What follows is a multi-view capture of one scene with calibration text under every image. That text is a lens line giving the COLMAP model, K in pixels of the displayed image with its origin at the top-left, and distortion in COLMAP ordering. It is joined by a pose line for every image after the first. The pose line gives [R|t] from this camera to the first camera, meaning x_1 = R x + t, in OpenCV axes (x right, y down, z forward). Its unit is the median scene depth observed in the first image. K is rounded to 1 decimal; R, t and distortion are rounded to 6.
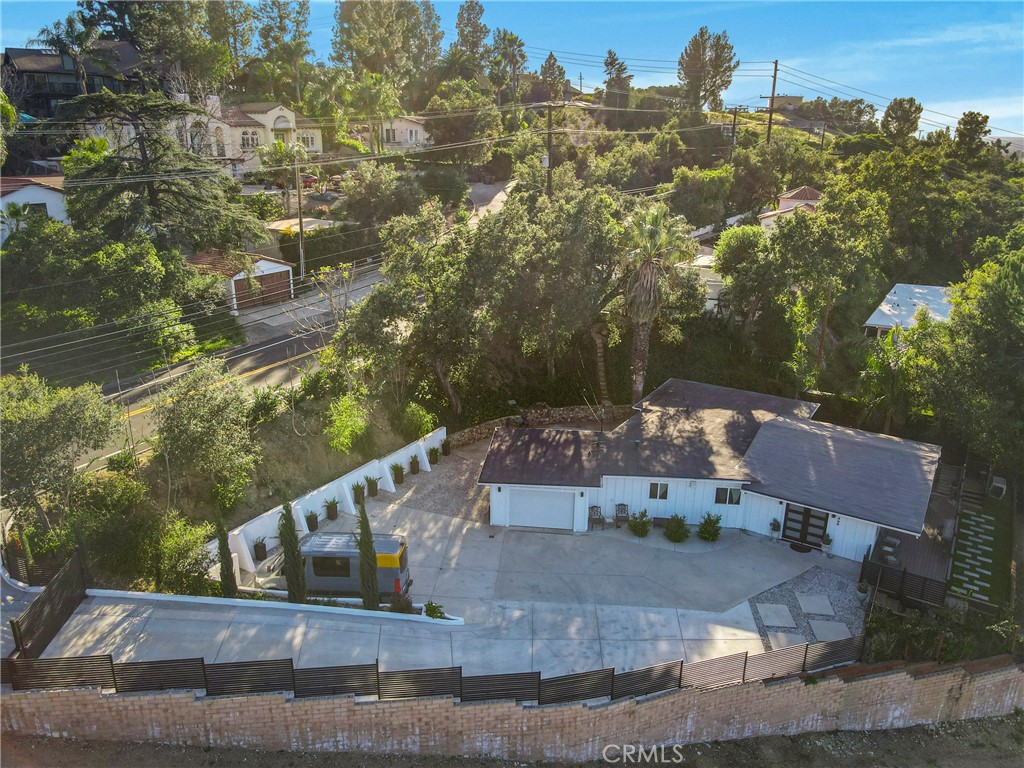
lens RADIAL K [[751.4, 0, 504.9], [0, 751.4, 383.1], [0, 0, 1]] dist [-0.000626, -0.000170]
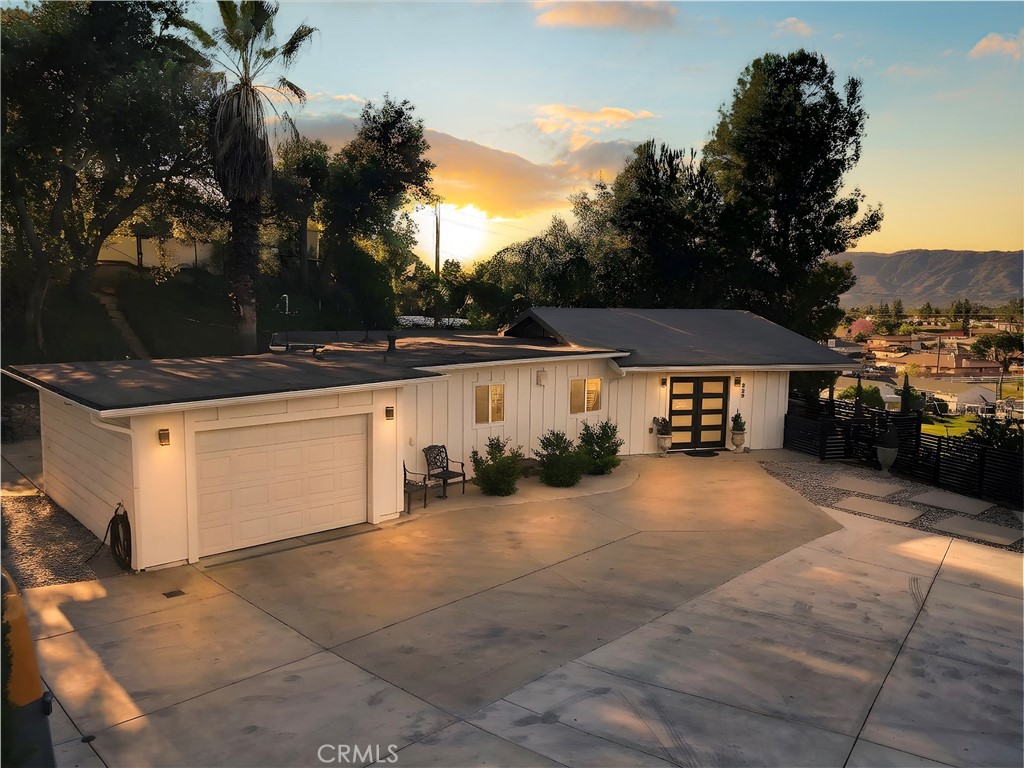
lens RADIAL K [[751.4, 0, 504.9], [0, 751.4, 383.1], [0, 0, 1]] dist [-0.000626, -0.000170]
pose [[0.661867, -0.085362, 0.744746, -0.140396], [0.243025, 0.964271, -0.105456, 0.184407], [-0.709134, 0.250789, 0.658964, 0.684955]]
